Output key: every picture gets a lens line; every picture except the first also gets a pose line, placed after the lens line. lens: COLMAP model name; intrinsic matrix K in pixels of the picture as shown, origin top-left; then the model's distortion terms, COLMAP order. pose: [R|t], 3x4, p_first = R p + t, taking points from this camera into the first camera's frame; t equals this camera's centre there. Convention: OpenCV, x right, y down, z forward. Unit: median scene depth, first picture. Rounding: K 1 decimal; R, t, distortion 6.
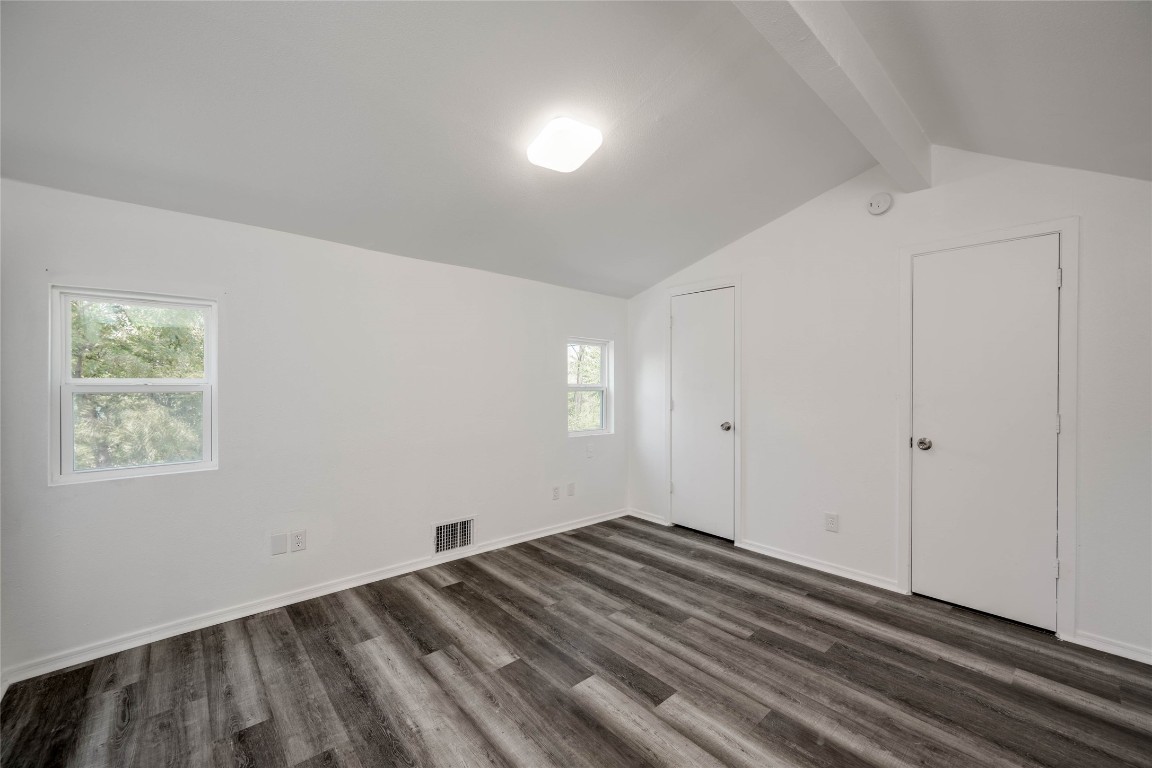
lens RADIAL K [[462.5, 0, 578.1], [0, 462.5, 386.5], [0, 0, 1]] dist [-0.000438, -0.000034]
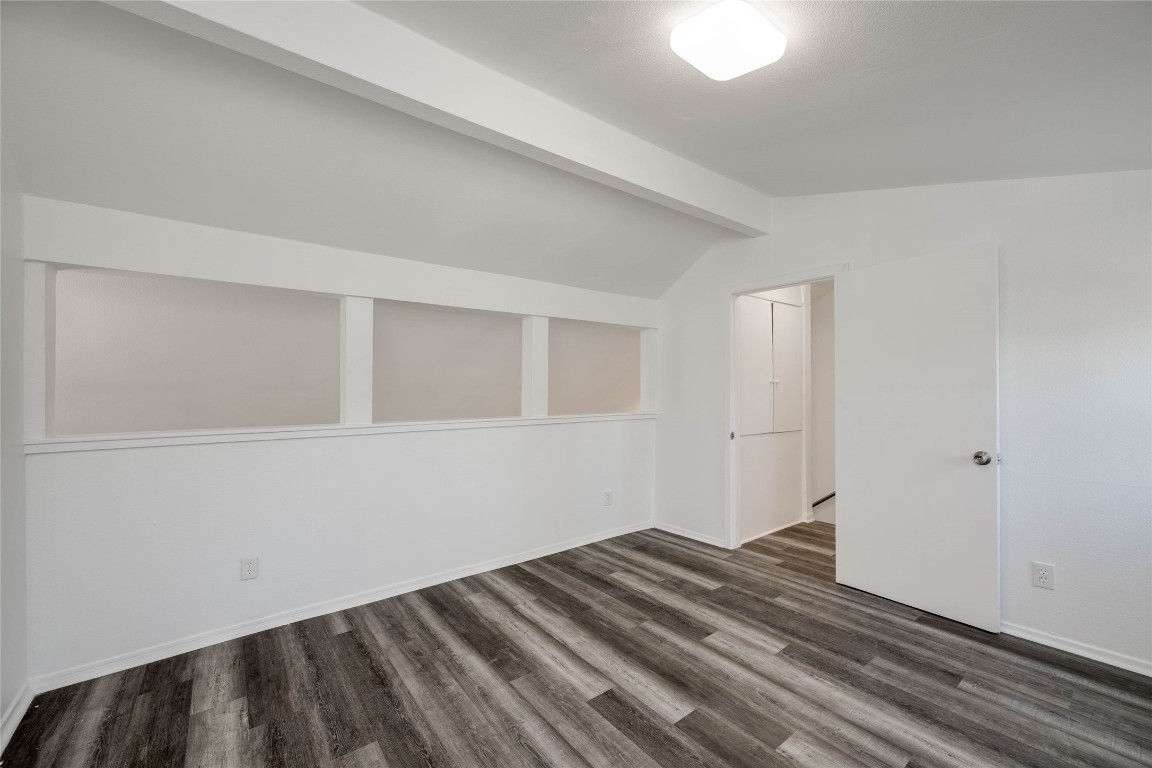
lens RADIAL K [[462.5, 0, 578.1], [0, 462.5, 386.5], [0, 0, 1]] dist [-0.000438, -0.000034]
pose [[-0.997820, 0.001874, 0.065961, 0.150228], [0.001826, 0.999998, -0.000778, -0.014595], [-0.065963, -0.000656, -0.997822, 1.802956]]
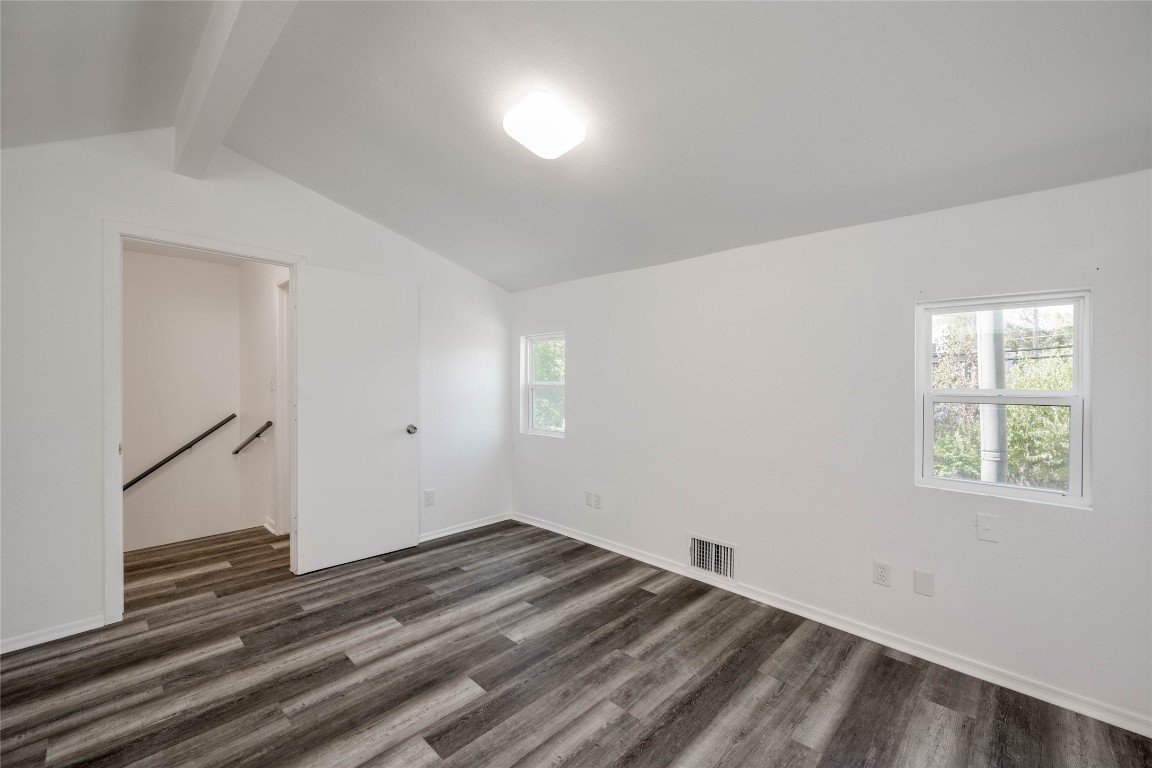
lens RADIAL K [[462.5, 0, 578.1], [0, 462.5, 386.5], [0, 0, 1]] dist [-0.000438, -0.000034]
pose [[0.076024, 0.006078, -0.997087, 0.952749], [-0.014968, 0.999876, 0.004954, -0.013173], [0.996994, 0.014548, 0.076105, 1.058251]]
